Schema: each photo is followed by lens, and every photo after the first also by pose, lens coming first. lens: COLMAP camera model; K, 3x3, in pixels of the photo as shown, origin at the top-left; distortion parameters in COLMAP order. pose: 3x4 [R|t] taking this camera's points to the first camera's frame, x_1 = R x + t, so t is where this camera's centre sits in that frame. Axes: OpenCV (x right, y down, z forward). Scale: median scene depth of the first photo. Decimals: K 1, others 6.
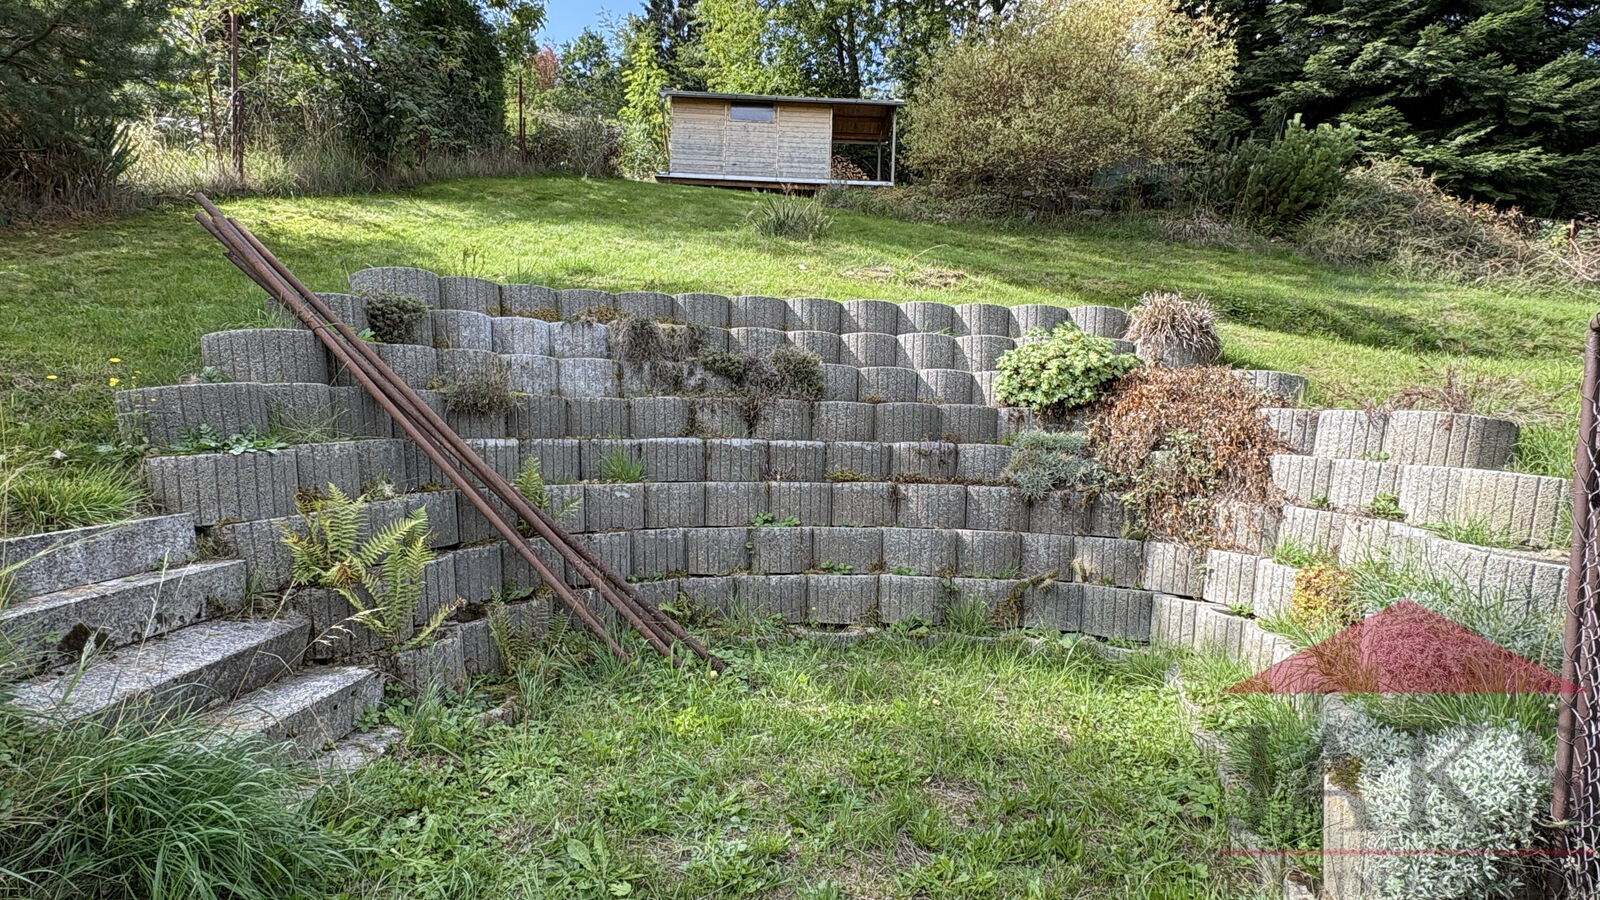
lens RADIAL K [[905.3, 0, 807.5], [0, 905.3, 440.4], [0, 0, 1]] dist [-0.006143, 0.006894]
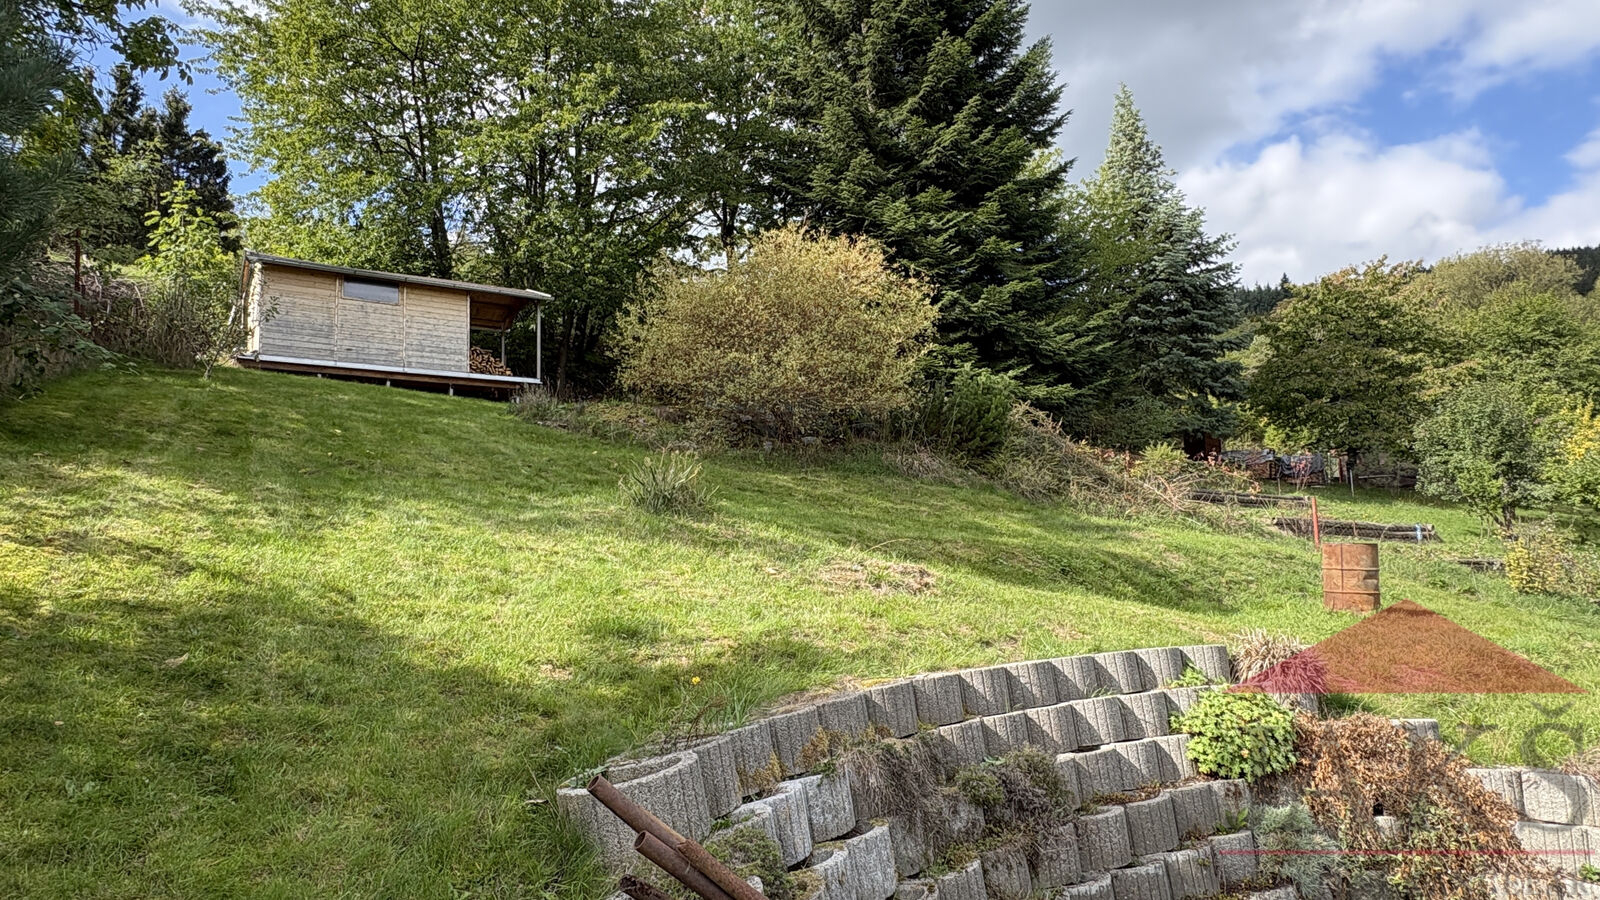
lens RADIAL K [[905.3, 0, 798.4], [0, 905.3, 454.9], [0, 0, 1]] dist [-0.006143, 0.006894]
pose [[0.845073, 0.002656, 0.534645, -0.270268], [0.074895, 0.989540, -0.123295, -0.119368], [-0.529380, 0.144235, 0.836034, 0.163472]]
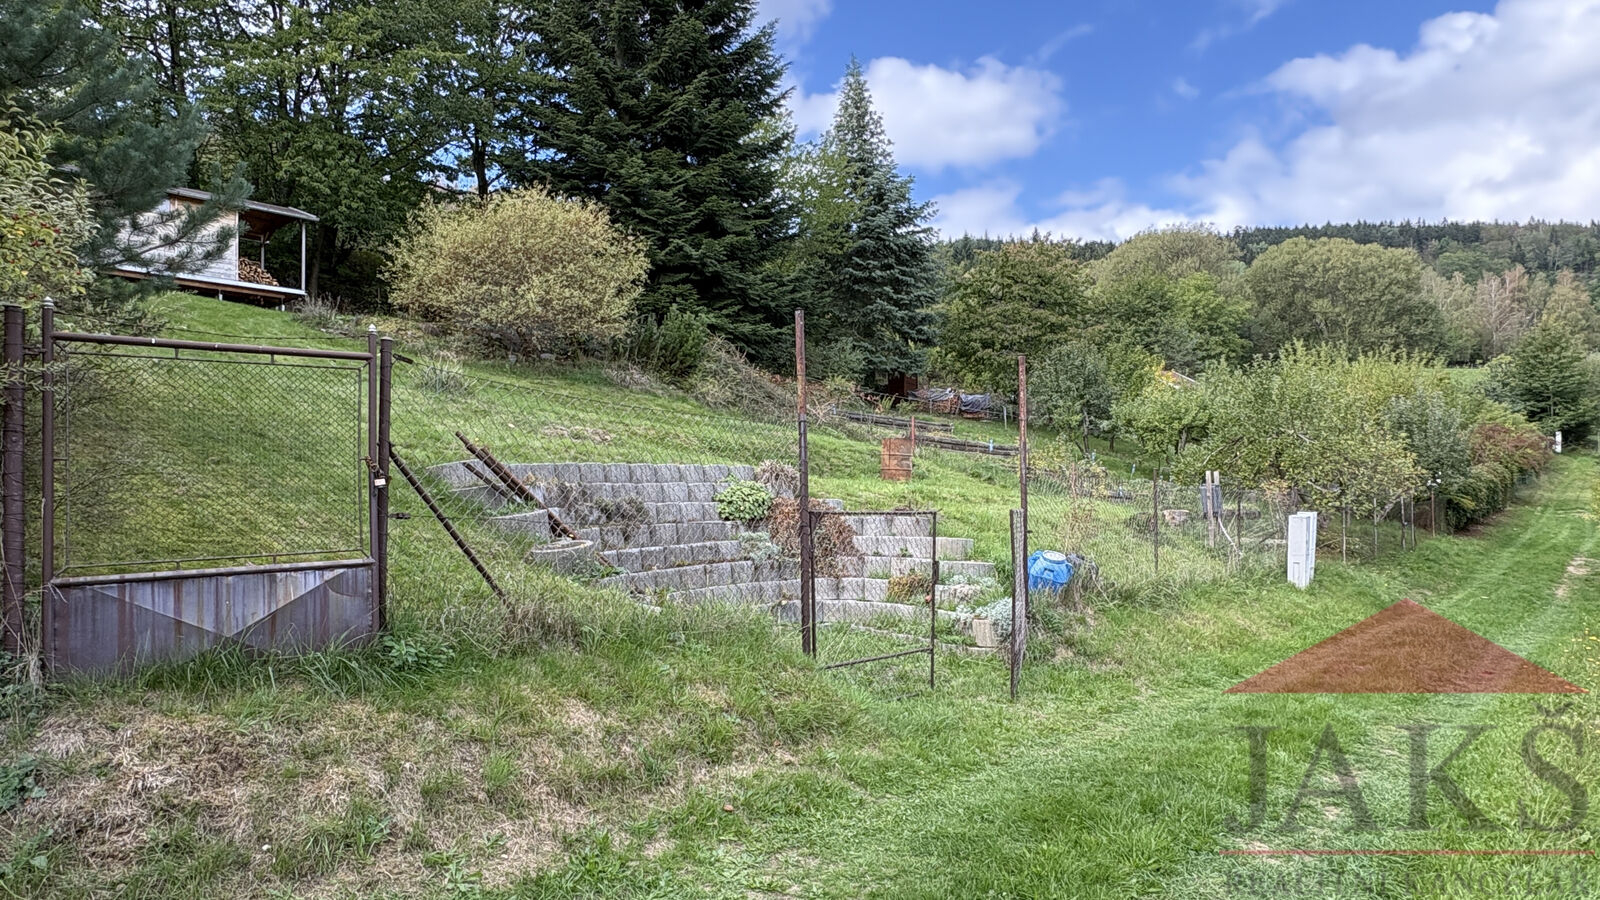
lens RADIAL K [[950.6, 0, 791.9], [0, 950.6, 462.0], [0, 0, 1]] dist [0.004628, 0.001178]
pose [[0.686900, -0.019192, 0.726499, -0.494610], [0.057844, 0.997924, -0.028328, -0.040978], [-0.724447, 0.061482, 0.686584, -0.221458]]
